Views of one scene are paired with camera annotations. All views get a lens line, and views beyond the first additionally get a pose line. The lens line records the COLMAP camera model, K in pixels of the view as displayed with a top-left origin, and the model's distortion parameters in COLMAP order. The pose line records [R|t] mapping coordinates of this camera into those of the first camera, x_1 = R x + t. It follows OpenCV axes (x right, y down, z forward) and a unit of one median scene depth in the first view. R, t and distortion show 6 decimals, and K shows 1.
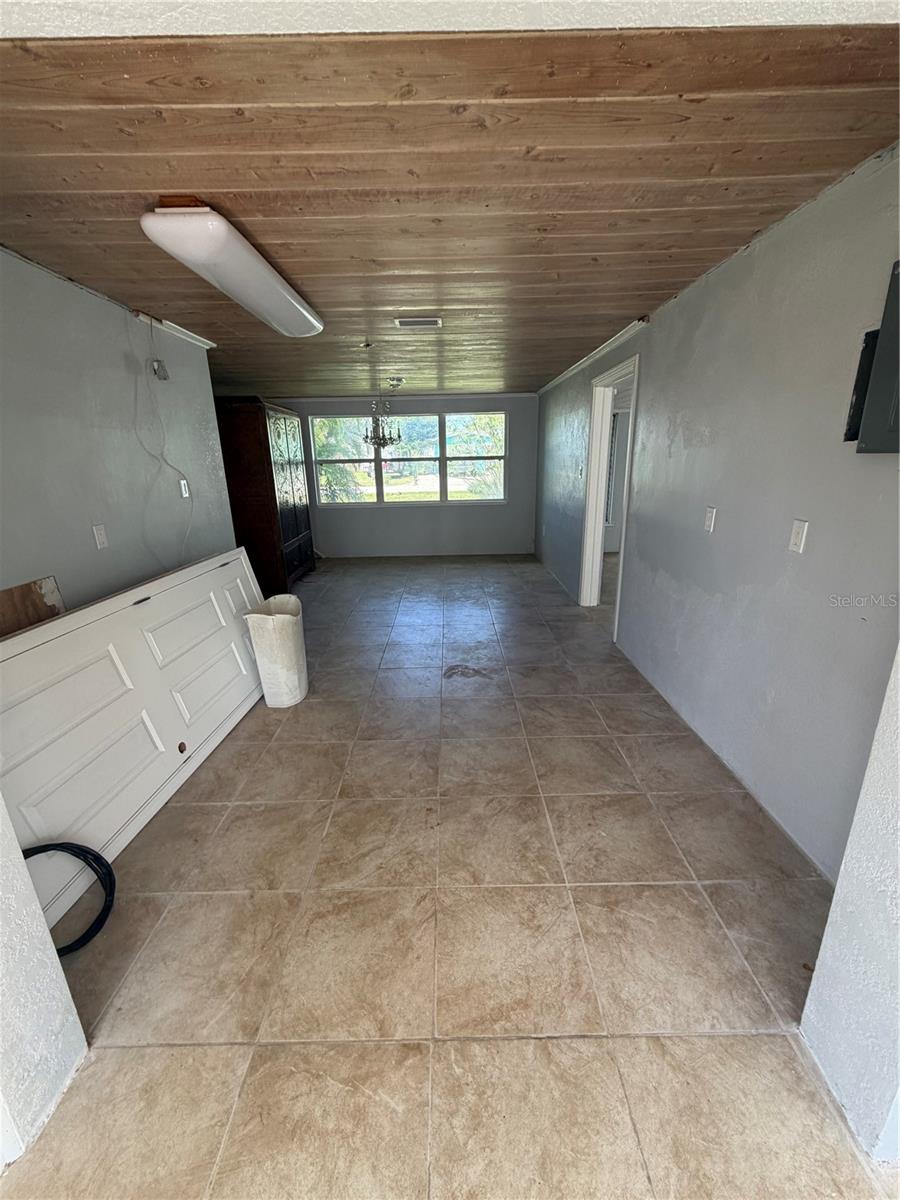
lens RADIAL K [[478.1, 0, 446.6], [0, 478.1, 598.9], [0, 0, 1]] dist [0.001006, 0.000121]
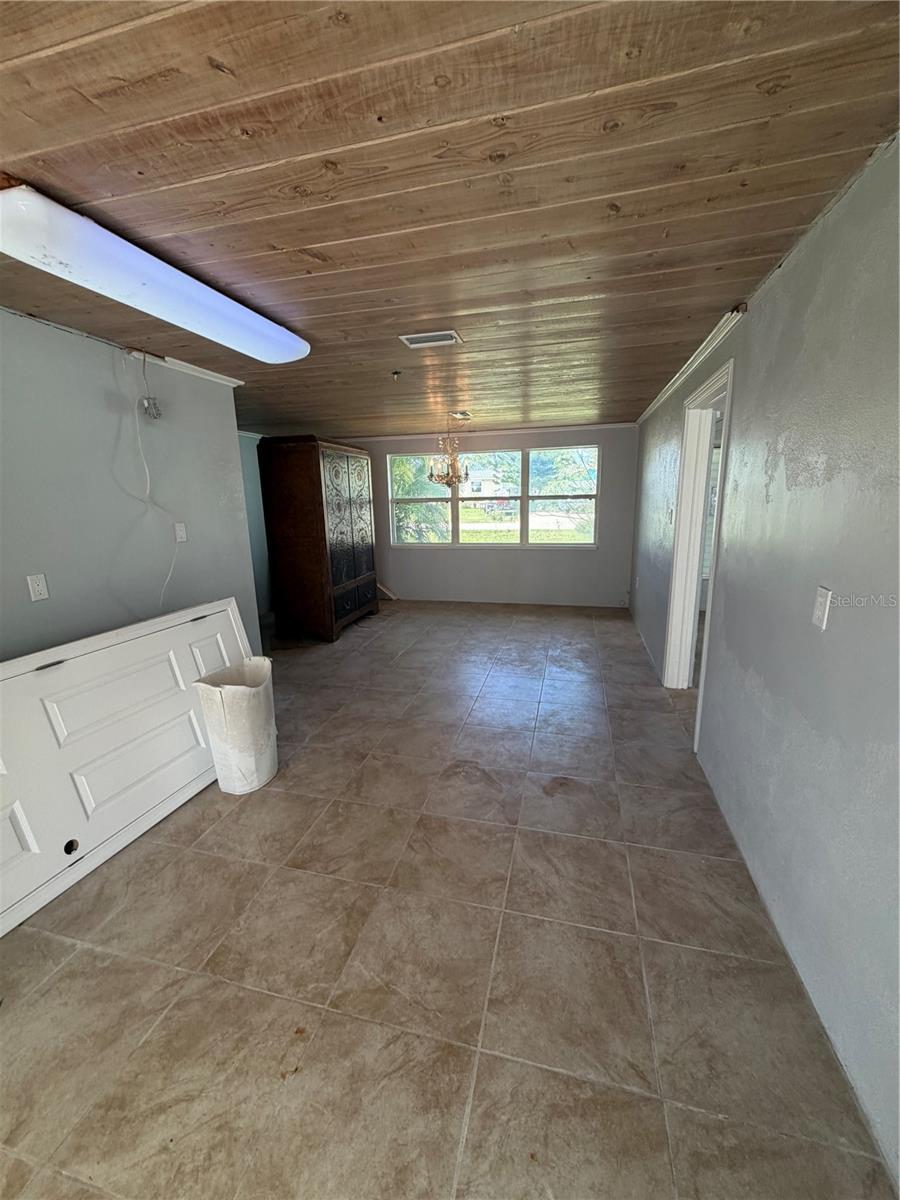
lens RADIAL K [[478.1, 0, 446.6], [0, 478.1, 598.9], [0, 0, 1]] dist [0.001006, 0.000121]
pose [[0.967216, 0.054324, -0.248077, 0.184326], [-0.071827, 0.995485, -0.062048, -0.079581], [0.243586, 0.077833, 0.966751, 0.233638]]
